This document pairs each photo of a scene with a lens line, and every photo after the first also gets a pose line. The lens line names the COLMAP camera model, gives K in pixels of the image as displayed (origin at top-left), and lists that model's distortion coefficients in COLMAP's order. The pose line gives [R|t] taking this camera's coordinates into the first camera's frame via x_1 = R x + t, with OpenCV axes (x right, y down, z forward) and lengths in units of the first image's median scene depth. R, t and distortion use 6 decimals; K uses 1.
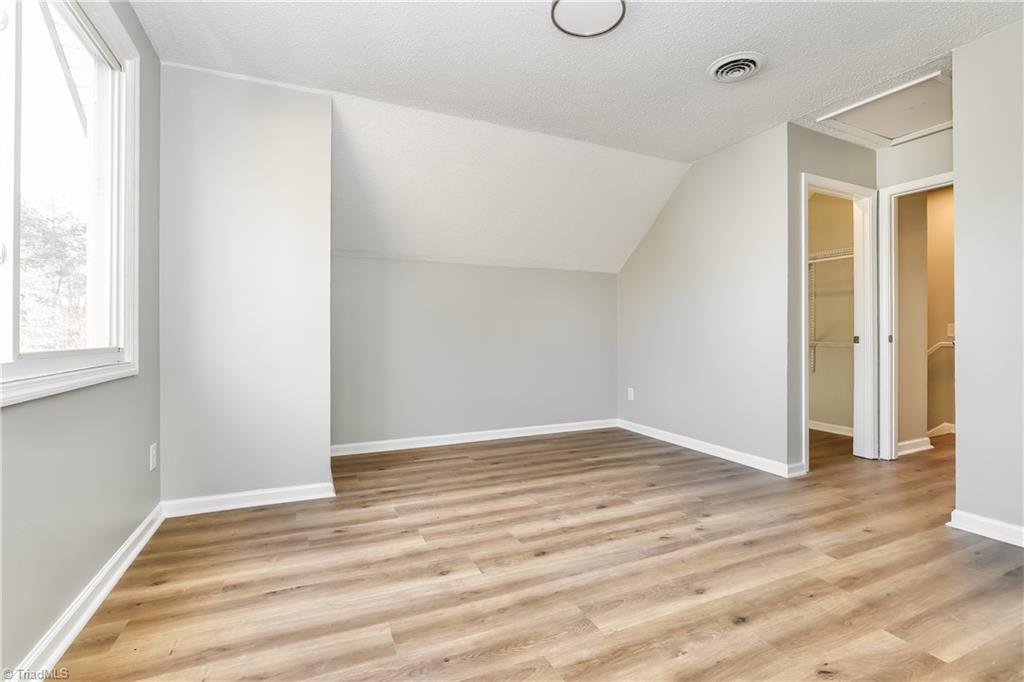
lens RADIAL K [[468.4, 0, 512.3], [0, 468.4, 336.2], [0, 0, 1]] dist [-0.020700, 0.001345]
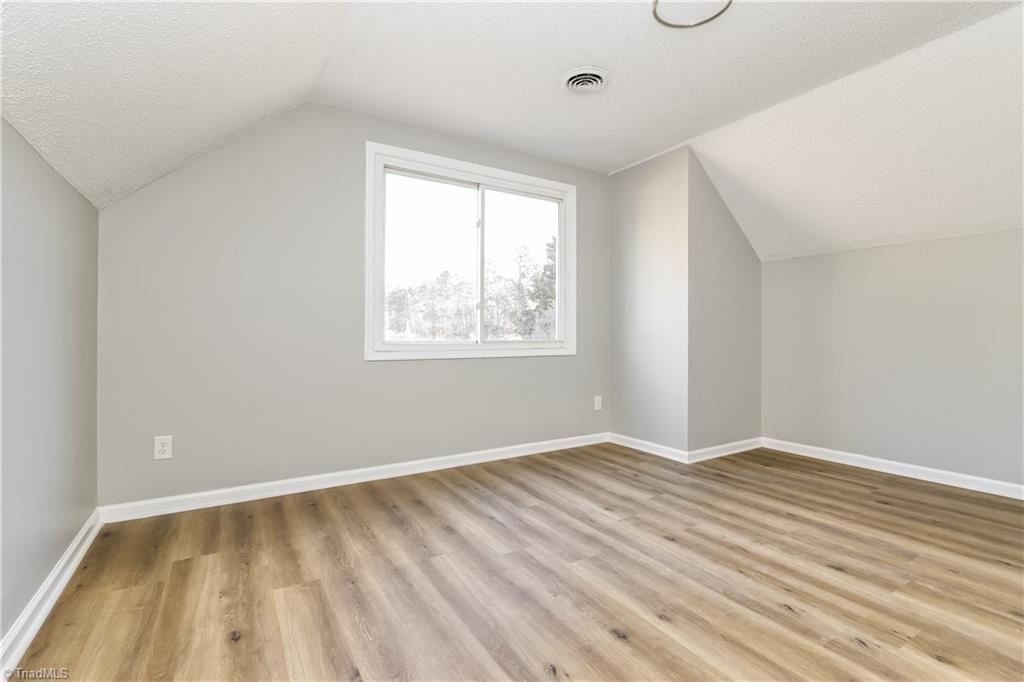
lens RADIAL K [[468.4, 0, 511.8], [0, 468.4, 337.0], [0, 0, 1]] dist [-0.020700, 0.001345]
pose [[0.131191, 0.008065, -0.991324, 0.970309], [-0.007998, 0.999943, 0.007076, -0.001239], [0.991325, 0.007000, 0.131248, 0.449449]]
